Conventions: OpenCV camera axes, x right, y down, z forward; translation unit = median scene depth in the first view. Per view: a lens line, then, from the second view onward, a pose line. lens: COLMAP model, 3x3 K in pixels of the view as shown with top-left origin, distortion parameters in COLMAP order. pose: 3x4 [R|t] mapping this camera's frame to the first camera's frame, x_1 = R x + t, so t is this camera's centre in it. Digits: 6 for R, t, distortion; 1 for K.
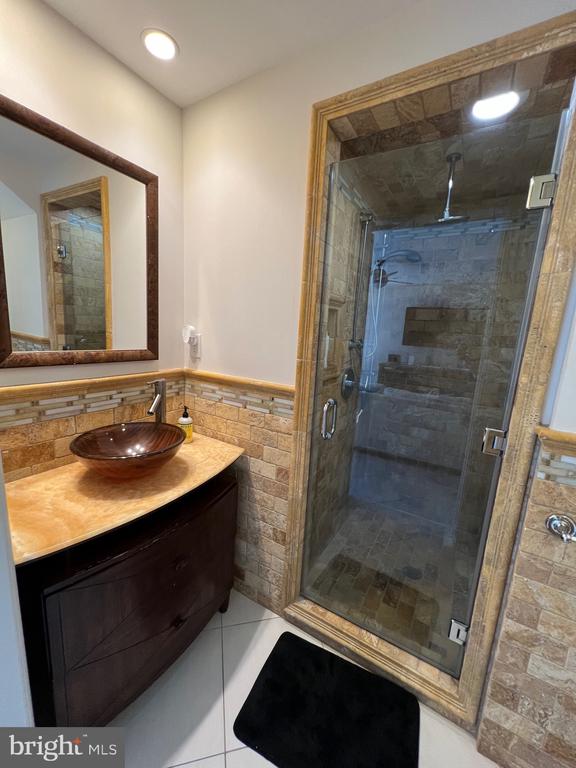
lens RADIAL K [[307.6, 0, 286.5], [0, 307.6, 383.1], [0, 0, 1]] dist [-0.001414, 0.000448]
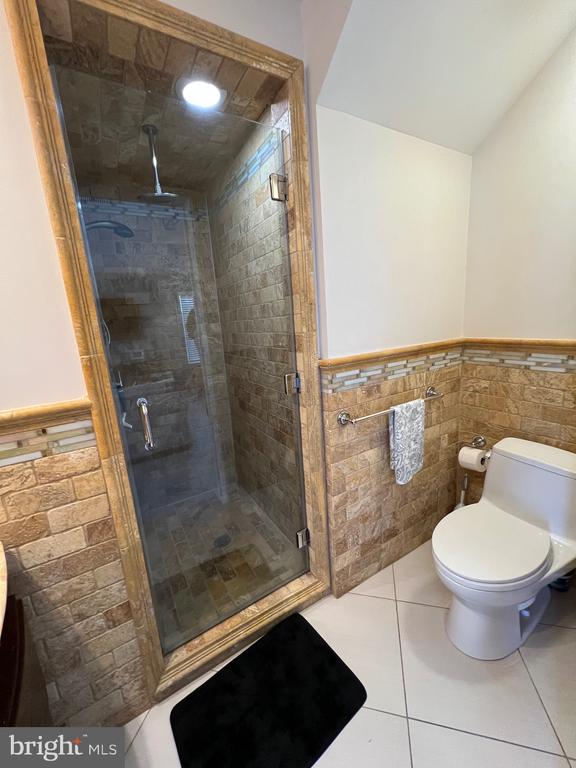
lens RADIAL K [[307.6, 0, 288.7], [0, 307.6, 383.1], [0, 0, 1]] dist [-0.001414, 0.000448]
pose [[0.459815, -0.264508, 0.847706, -0.312546], [0.252034, 0.954225, 0.161036, -0.015515], [-0.851498, 0.139604, 0.505433, 0.264299]]
